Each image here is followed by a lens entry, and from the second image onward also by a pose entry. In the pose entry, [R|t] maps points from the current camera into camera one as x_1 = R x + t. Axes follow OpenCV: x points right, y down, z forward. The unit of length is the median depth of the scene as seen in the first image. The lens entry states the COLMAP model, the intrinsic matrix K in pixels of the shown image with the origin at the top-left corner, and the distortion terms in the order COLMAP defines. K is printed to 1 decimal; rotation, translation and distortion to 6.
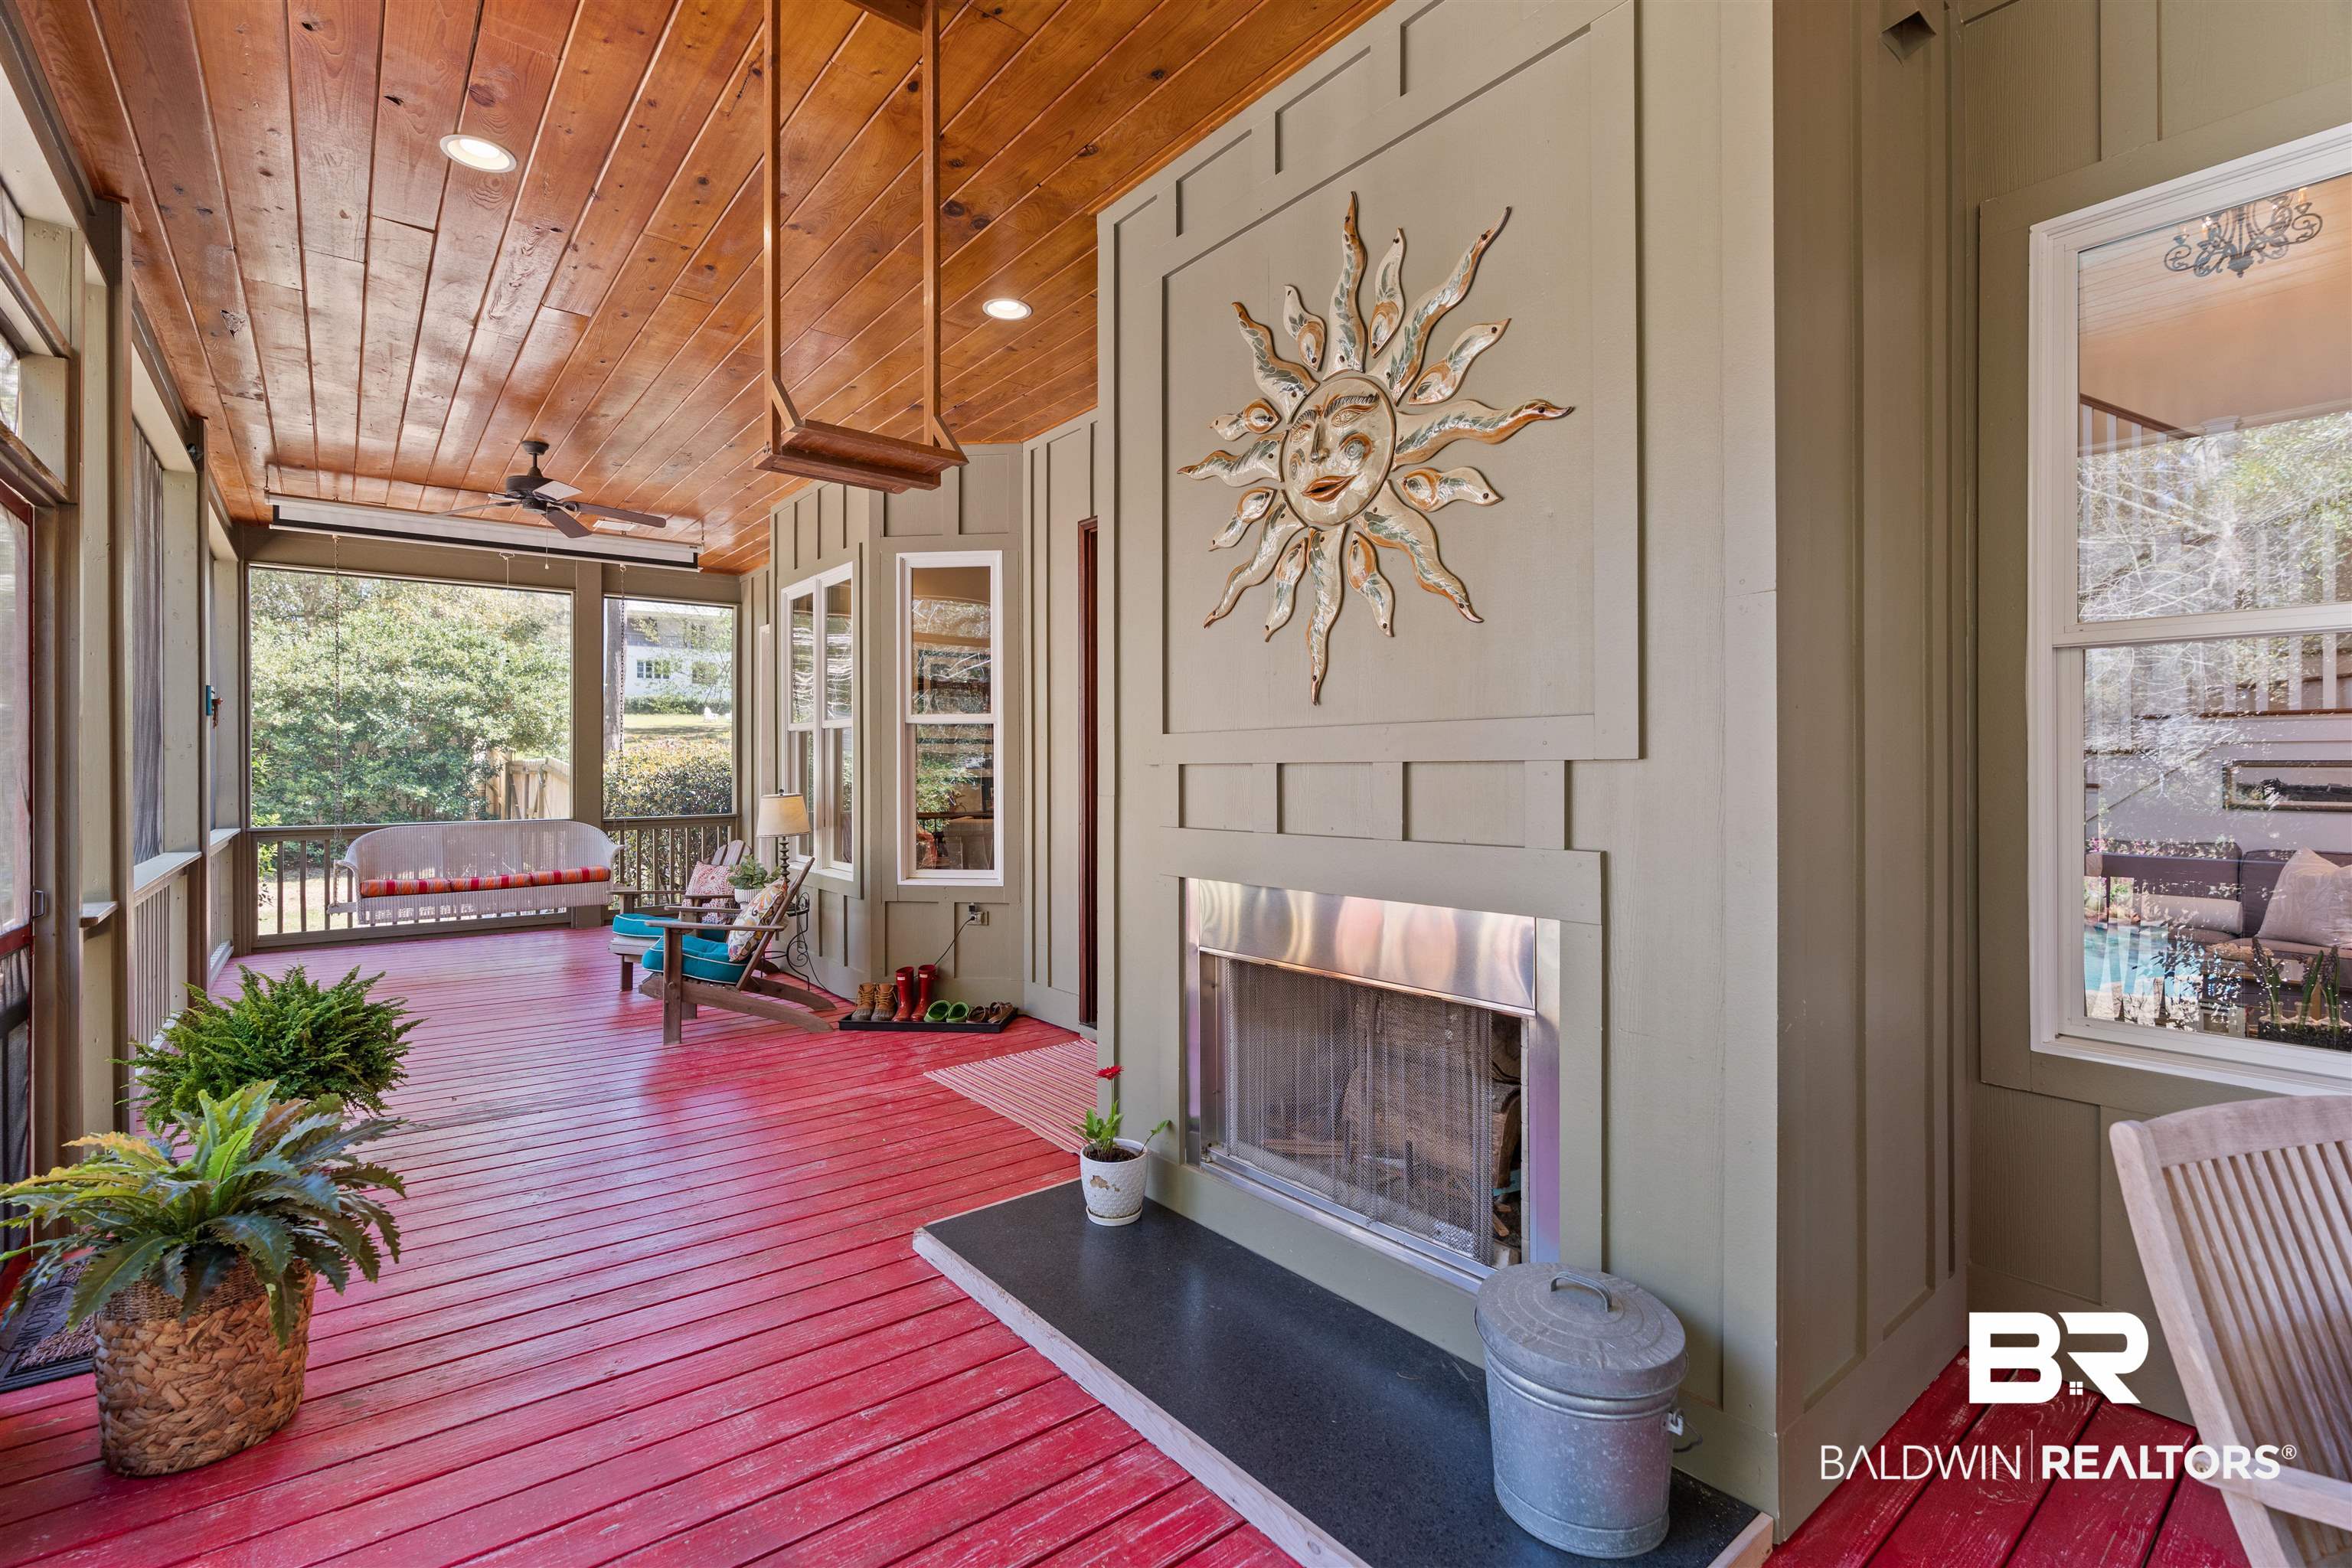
lens RADIAL K [[1061.0, 0, 1164.7], [0, 1061.0, 763.7], [0, 0, 1]] dist [0.004276, 0.002345]
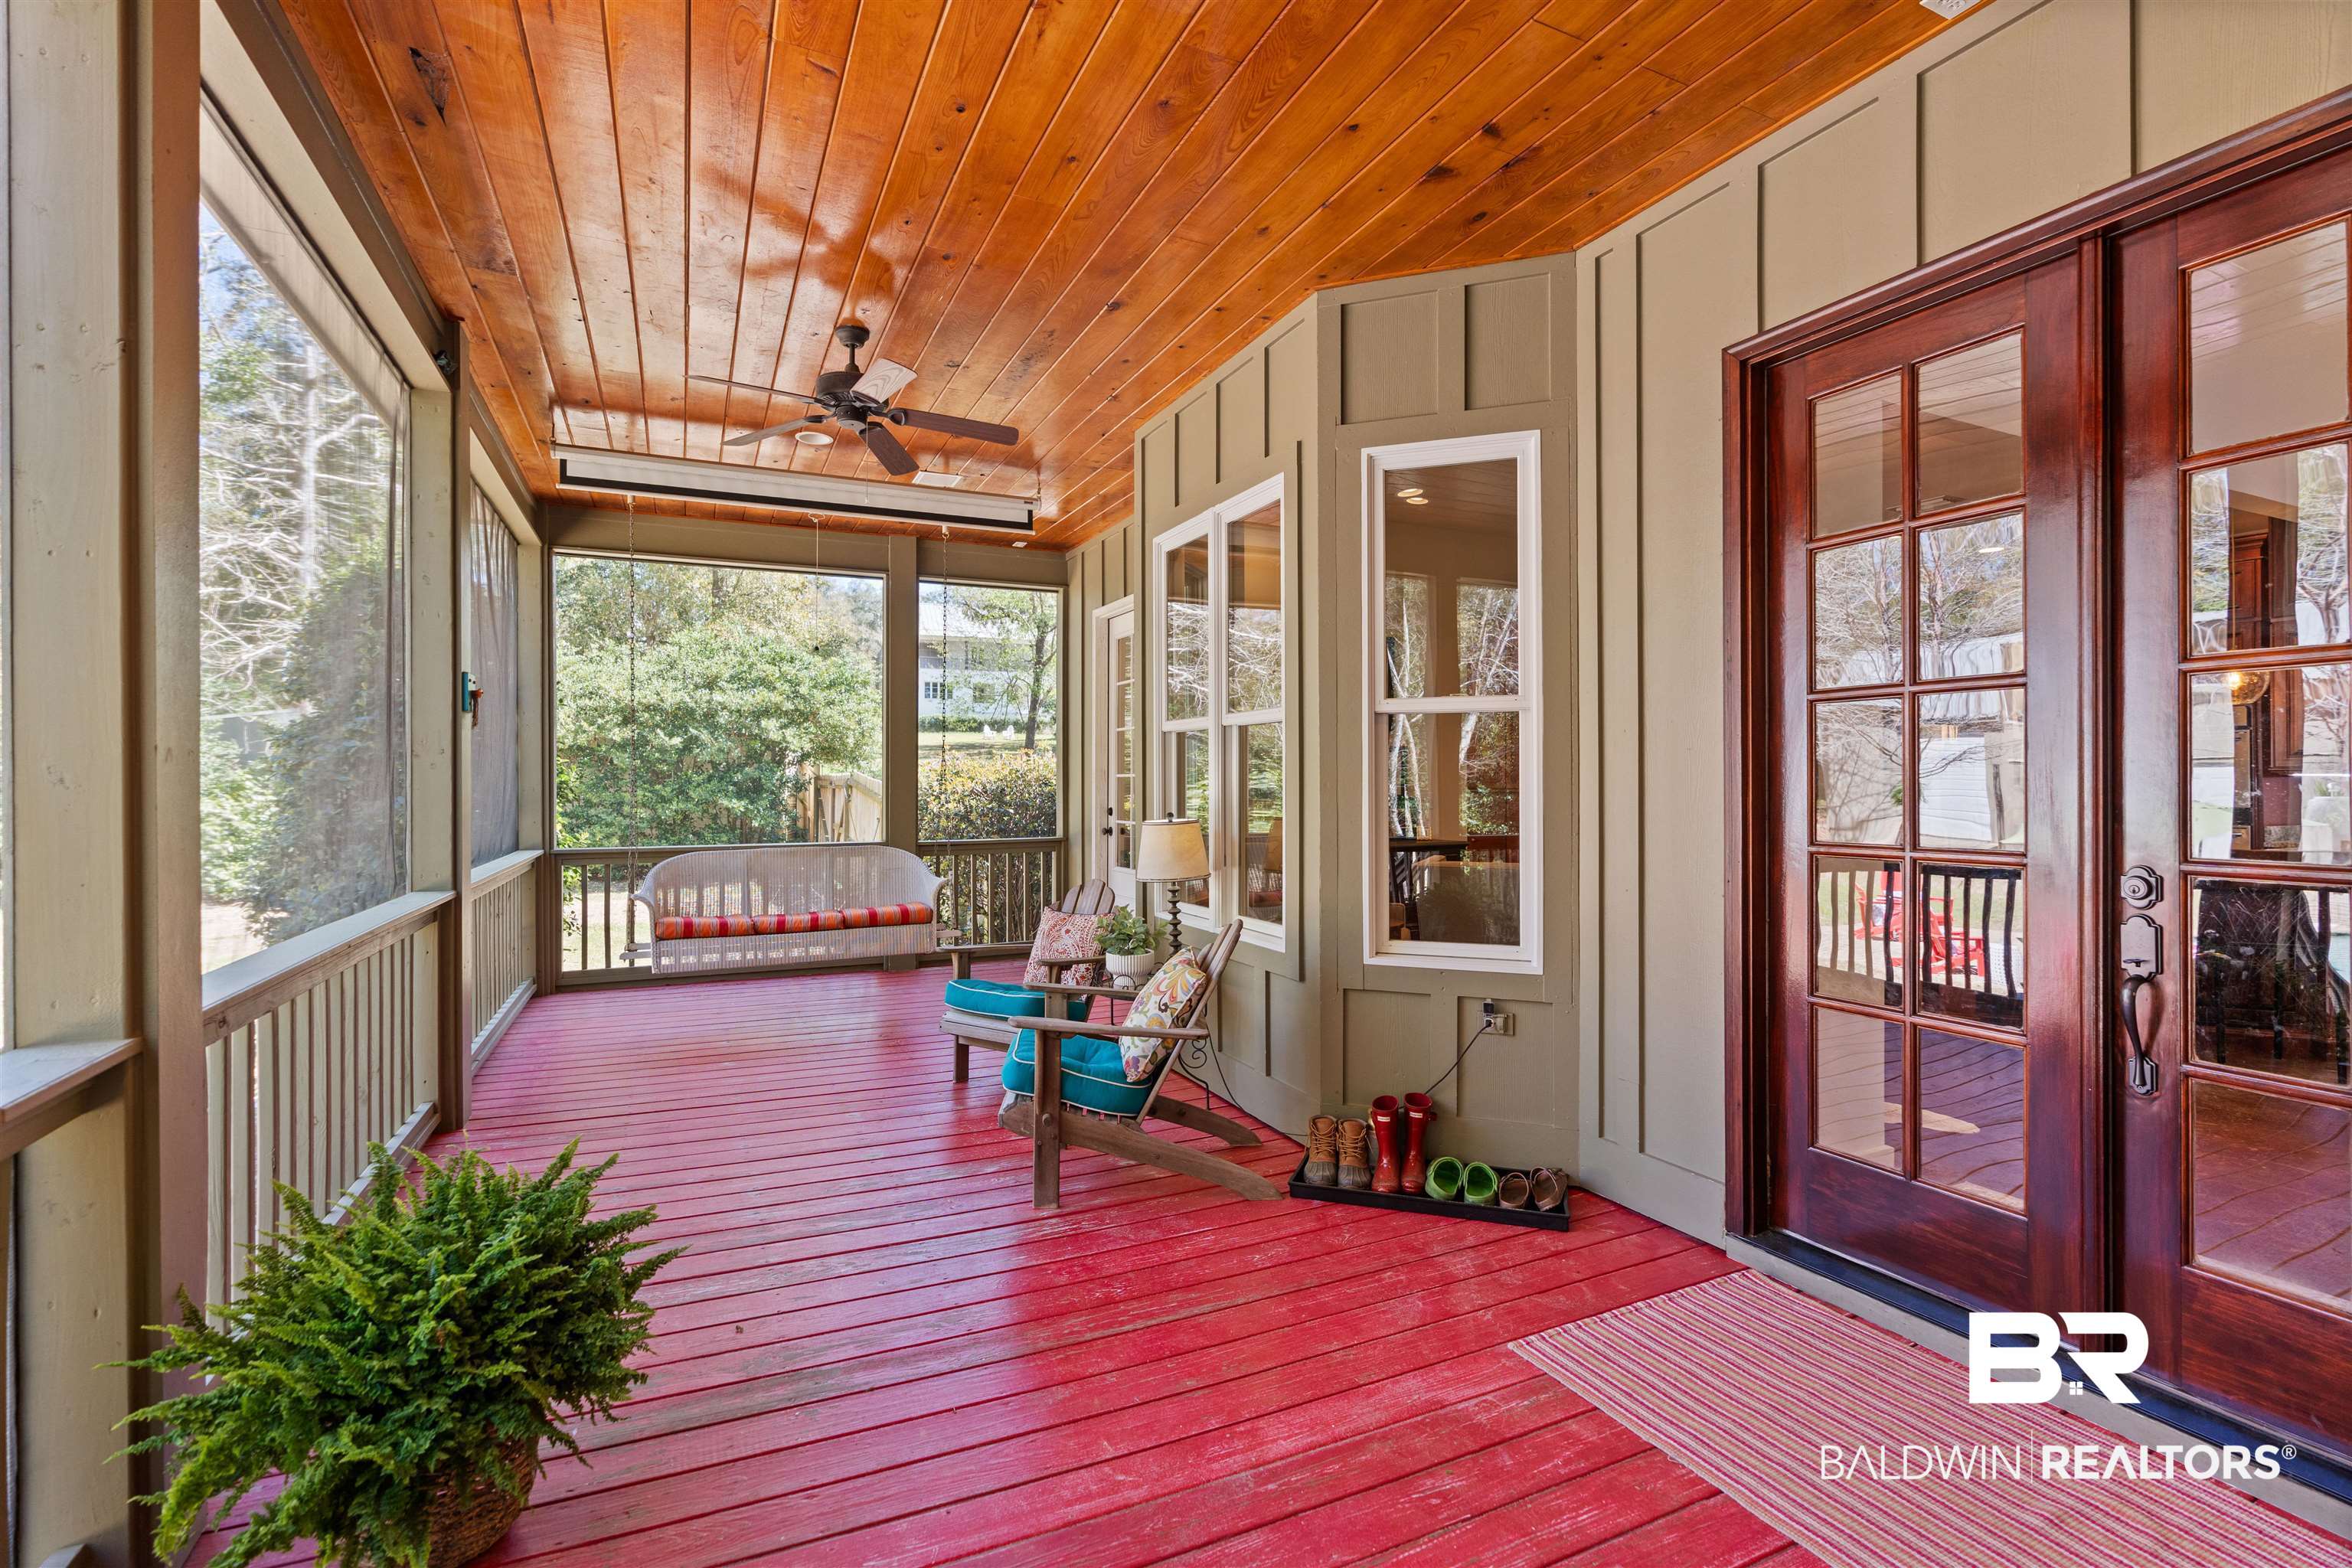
lens RADIAL K [[1061.0, 0, 1184.0], [0, 1061.0, 784.9], [0, 0, 1]] dist [0.004276, 0.002345]
pose [[0.976271, 0.003312, -0.216526, -0.171418], [-0.002382, 0.999987, 0.004558, 0.002156], [0.216538, -0.003935, 0.976266, 0.273820]]
